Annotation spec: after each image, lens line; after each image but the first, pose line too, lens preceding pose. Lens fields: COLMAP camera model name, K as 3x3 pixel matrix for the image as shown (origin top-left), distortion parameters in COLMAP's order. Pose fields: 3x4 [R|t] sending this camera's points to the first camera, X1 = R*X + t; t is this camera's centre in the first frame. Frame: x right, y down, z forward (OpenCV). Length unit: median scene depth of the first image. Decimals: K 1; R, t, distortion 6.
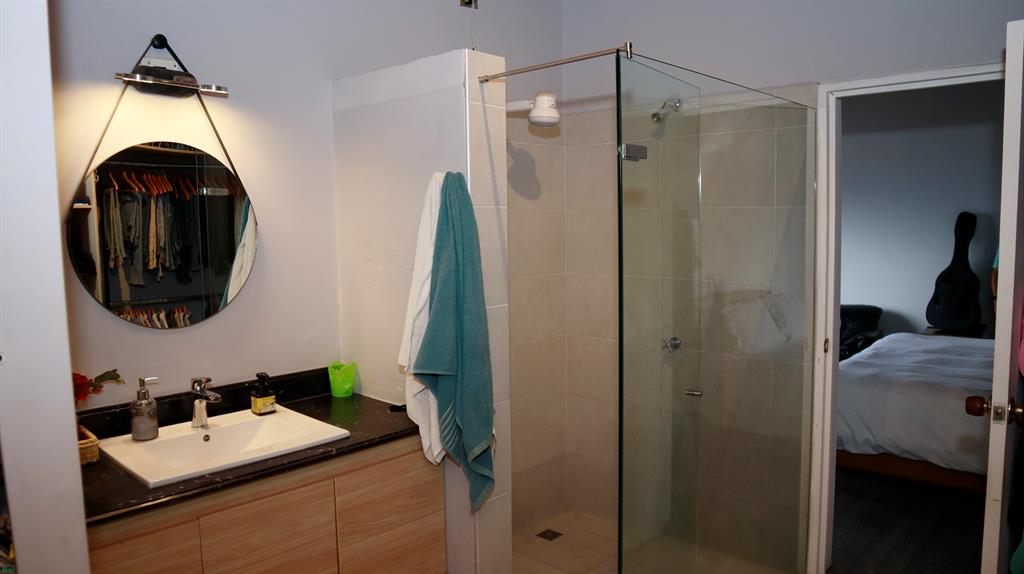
lens RADIAL K [[712.2, 0, 521.1], [0, 712.2, 286.3], [0, 0, 1]] dist [-0.120159, 0.068643]
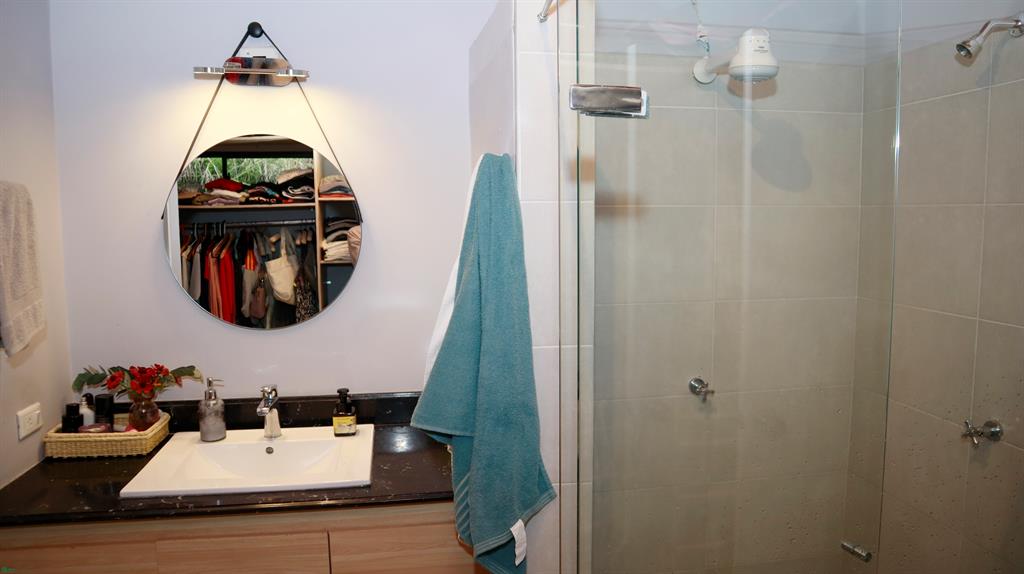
lens RADIAL K [[712.2, 0, 515.2], [0, 712.2, 286.4], [0, 0, 1]] dist [-0.120159, 0.068643]
pose [[0.789321, 0.068485, -0.610149, 0.377464], [-0.061729, 0.997576, 0.032116, -0.053665], [0.610870, 0.012314, 0.791635, 0.468830]]
